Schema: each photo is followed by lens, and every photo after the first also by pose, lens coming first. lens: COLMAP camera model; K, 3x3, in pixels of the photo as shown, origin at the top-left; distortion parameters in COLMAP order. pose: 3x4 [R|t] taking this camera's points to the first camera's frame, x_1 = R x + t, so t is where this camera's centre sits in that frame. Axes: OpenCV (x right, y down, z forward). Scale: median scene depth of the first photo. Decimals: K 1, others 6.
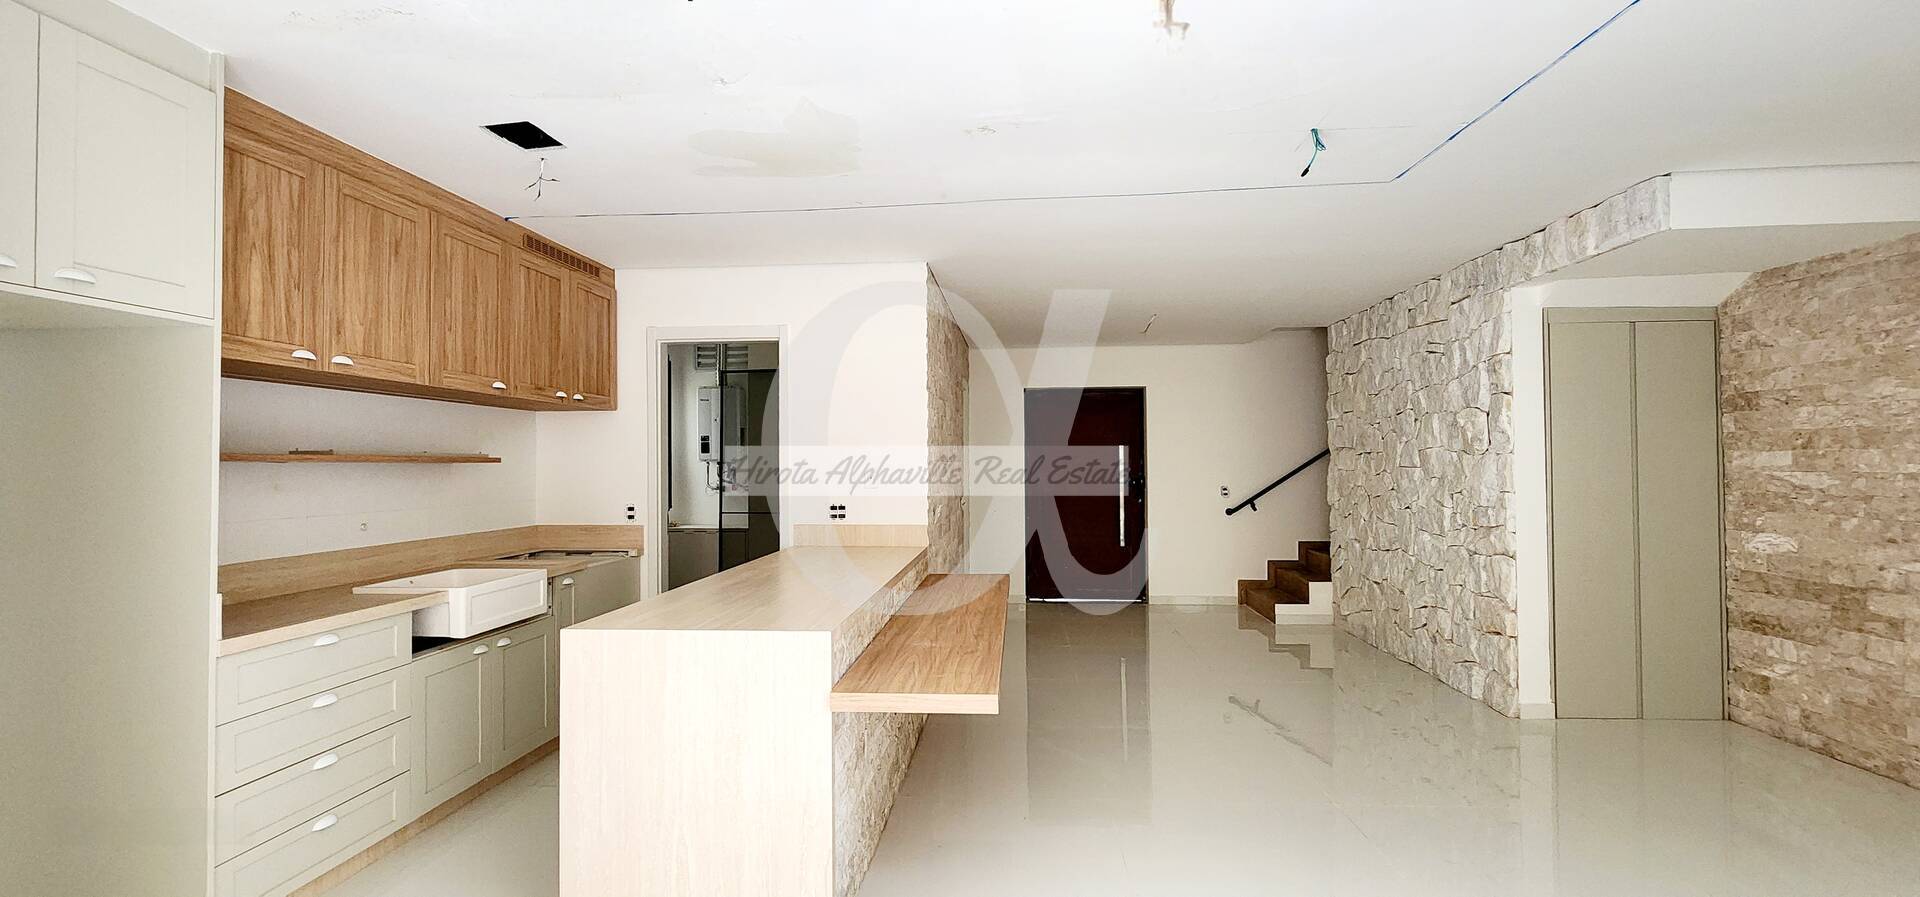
lens RADIAL K [[800.2, 0, 960.0], [0, 800.2, 448.5], [0, 0, 1]] dist [0.002695, 0.000496]
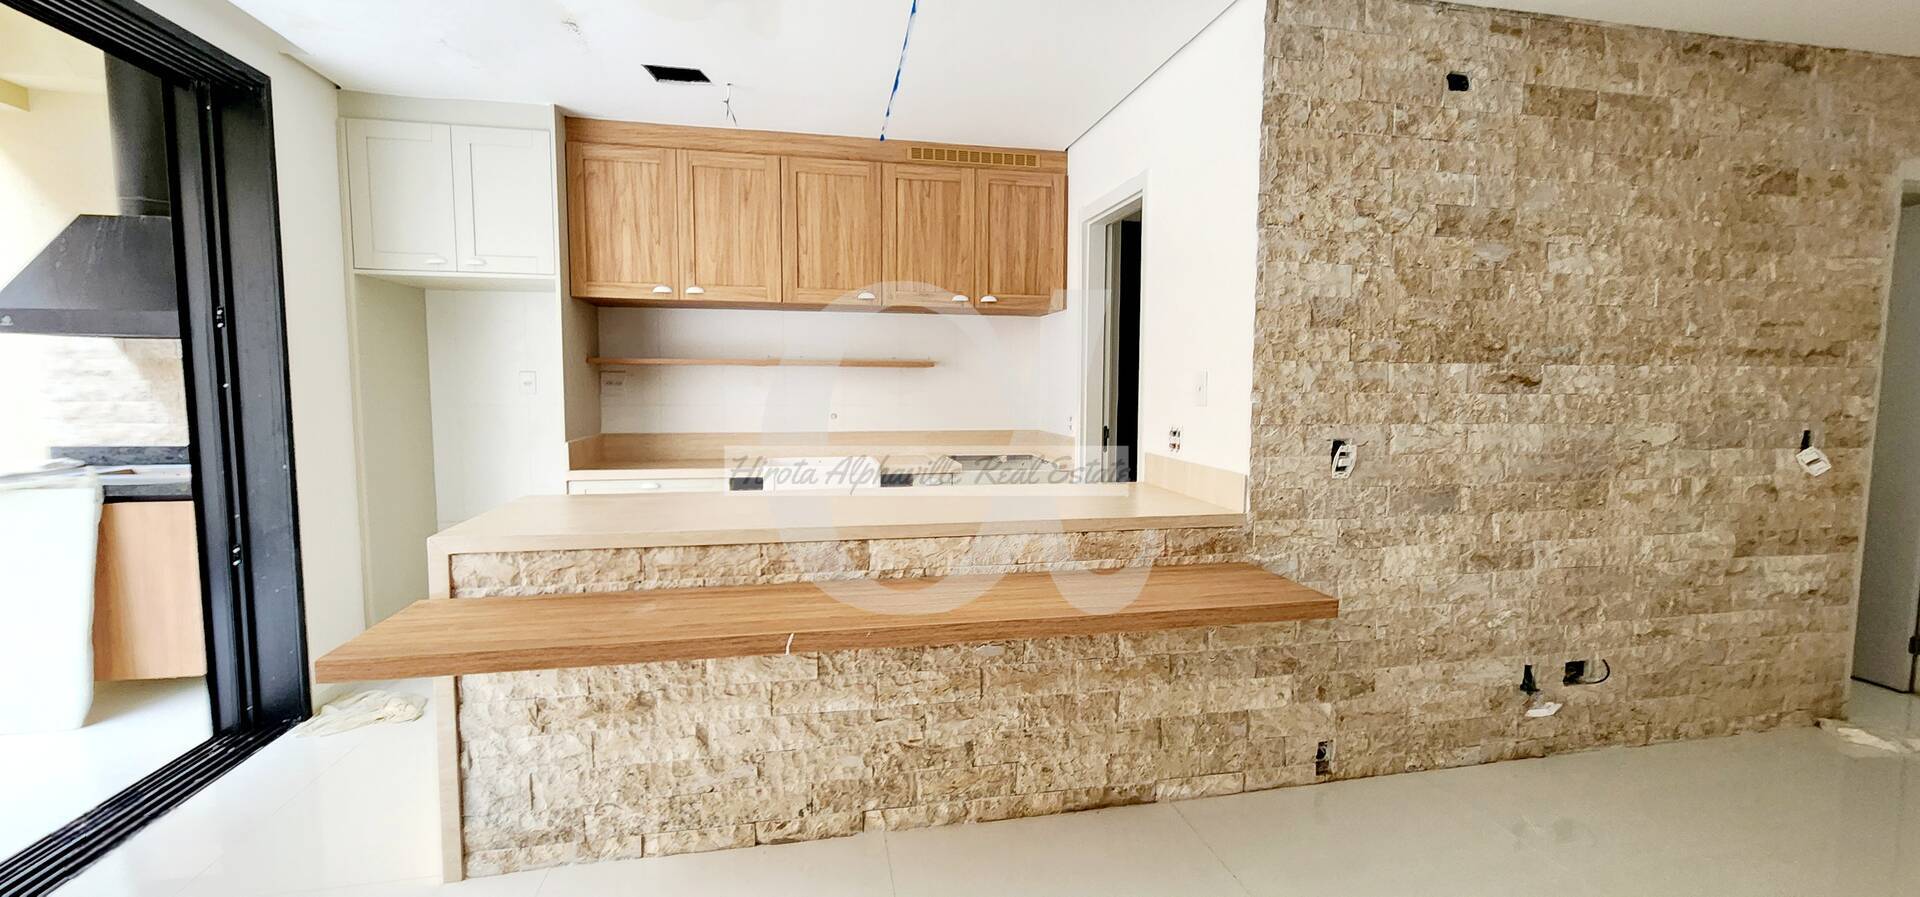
lens RADIAL K [[808.1, 0, 973.0], [0, 808.1, 442.0], [0, 0, 1]] dist [-0.002990, 0.005487]
pose [[0.282989, 0.081191, -0.955681, 0.583274], [0.011588, 0.996048, 0.088052, 0.027086], [0.959053, -0.035992, 0.280929, 0.865770]]
